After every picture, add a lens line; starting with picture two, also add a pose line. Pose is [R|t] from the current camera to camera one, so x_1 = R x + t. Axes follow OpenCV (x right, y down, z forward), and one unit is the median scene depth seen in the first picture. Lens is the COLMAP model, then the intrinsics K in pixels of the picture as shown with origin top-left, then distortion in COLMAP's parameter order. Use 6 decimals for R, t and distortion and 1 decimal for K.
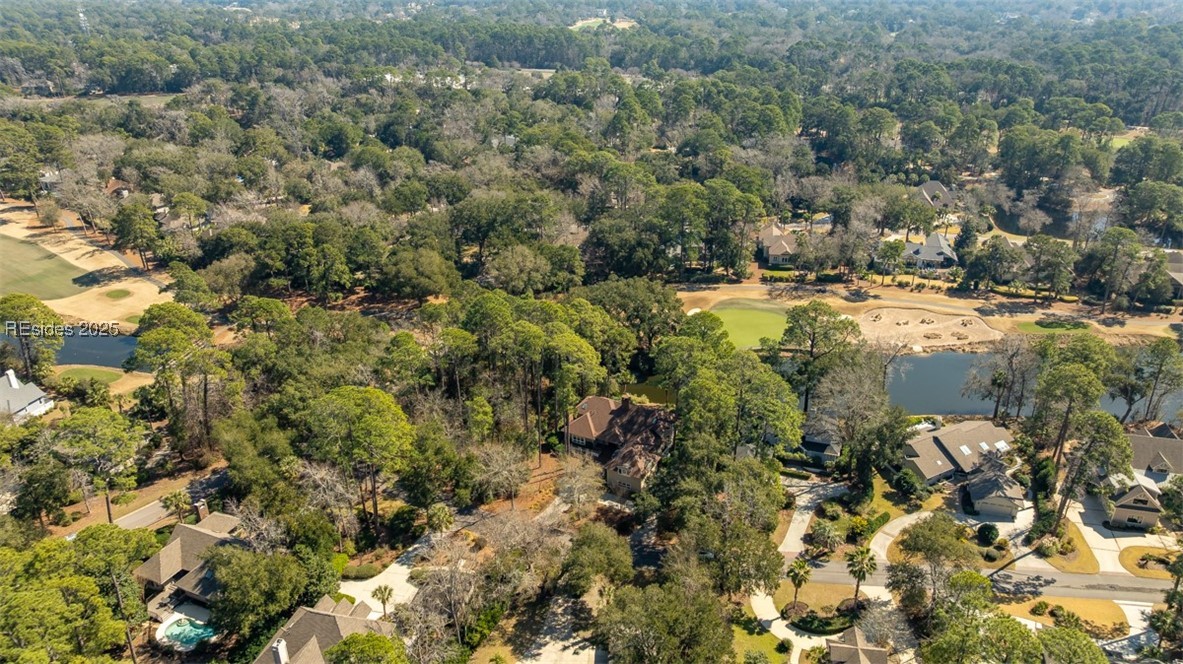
lens RADIAL K [[771.1, 0, 596.4], [0, 771.1, 335.7], [0, 0, 1]] dist [-0.001598, -0.005642]
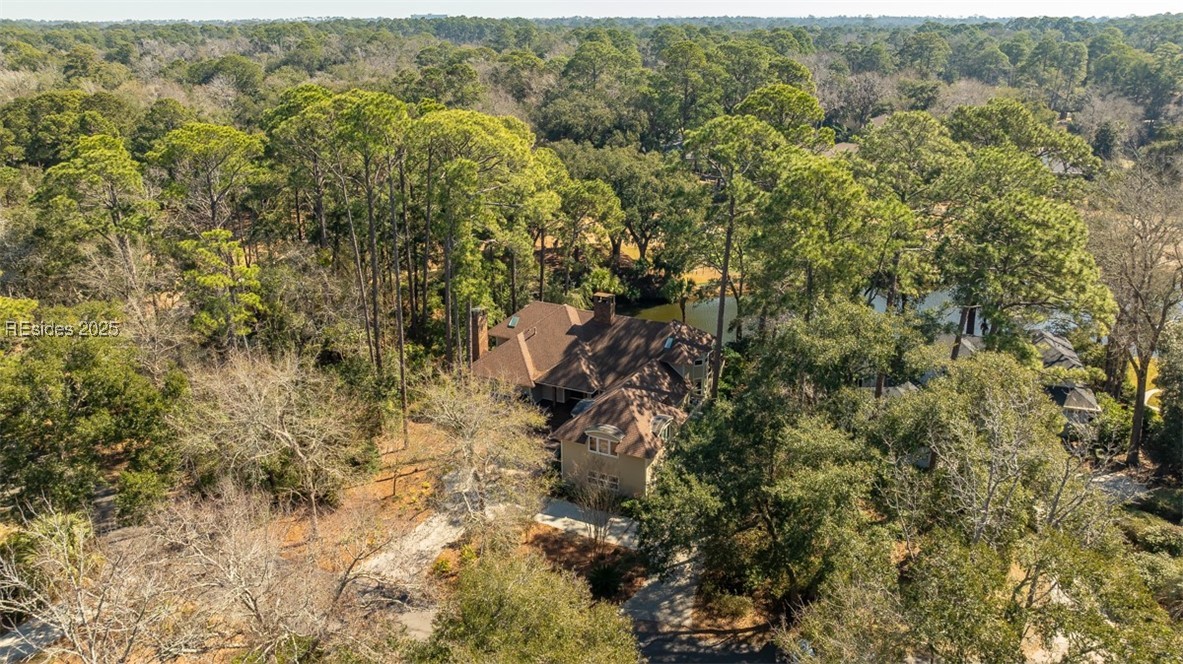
lens RADIAL K [[771.1, 0, 584.0], [0, 771.1, 327.8], [0, 0, 1]] dist [-0.001598, -0.005642]
pose [[0.999509, -0.001135, 0.031320, 0.013627], [0.004527, 0.994092, -0.108449, 0.160164], [-0.031012, 0.108538, 0.993608, 0.596466]]
